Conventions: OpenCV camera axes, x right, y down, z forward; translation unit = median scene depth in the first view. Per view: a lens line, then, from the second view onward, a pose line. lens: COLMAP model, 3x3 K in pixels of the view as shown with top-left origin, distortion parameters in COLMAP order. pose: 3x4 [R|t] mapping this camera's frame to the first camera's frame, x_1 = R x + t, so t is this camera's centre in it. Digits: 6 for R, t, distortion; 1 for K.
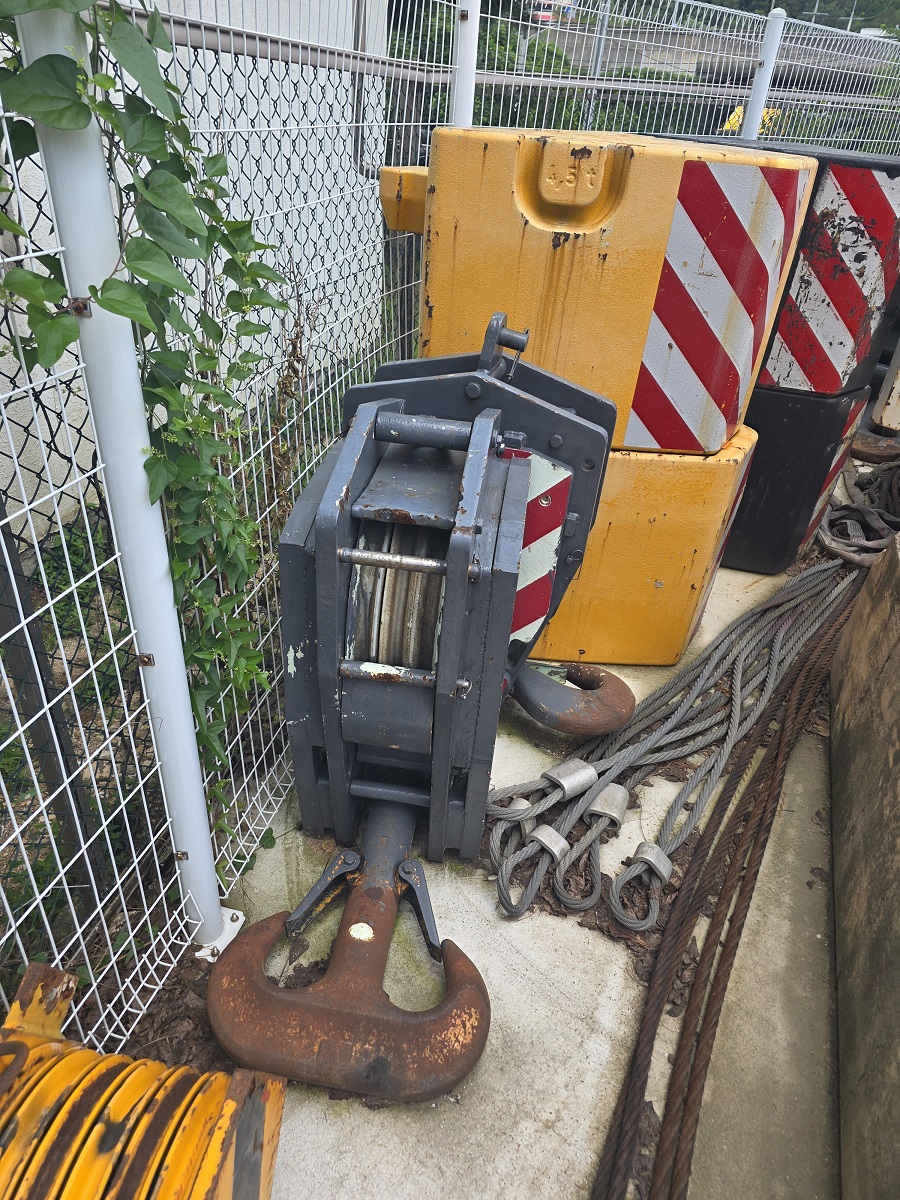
lens RADIAL K [[810.3, 0, 450.0], [0, 810.3, 600.0], [0, 0, 1]] dist [0.022078, -0.000604]
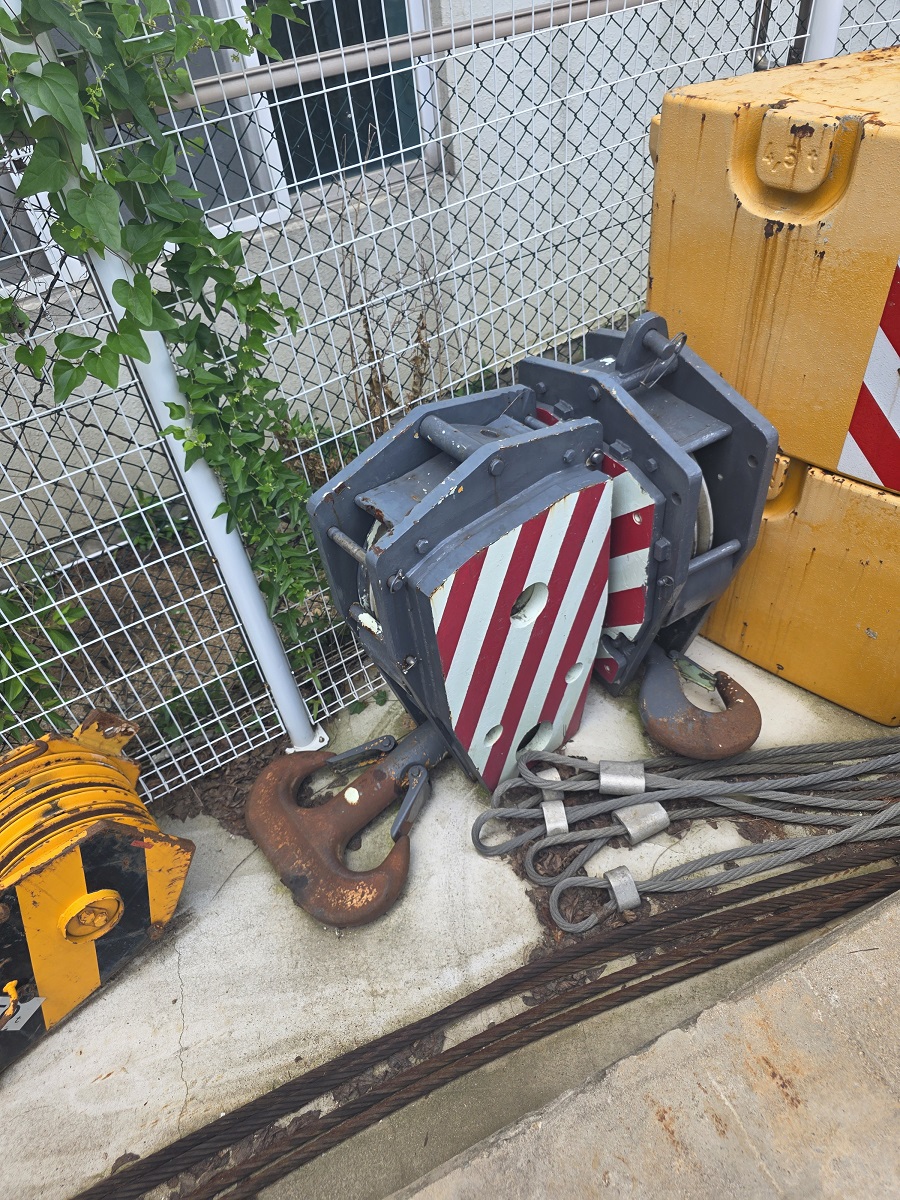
lens RADIAL K [[813.1, 0, 448.0], [0, 813.1, 584.2], [0, 0, 1]] dist [0.007044, 0.002628]
pose [[0.722284, 0.363671, -0.588260, 0.530913], [-0.231317, 0.928628, 0.290074, -0.266593], [0.651766, -0.073441, 0.754856, 0.104689]]
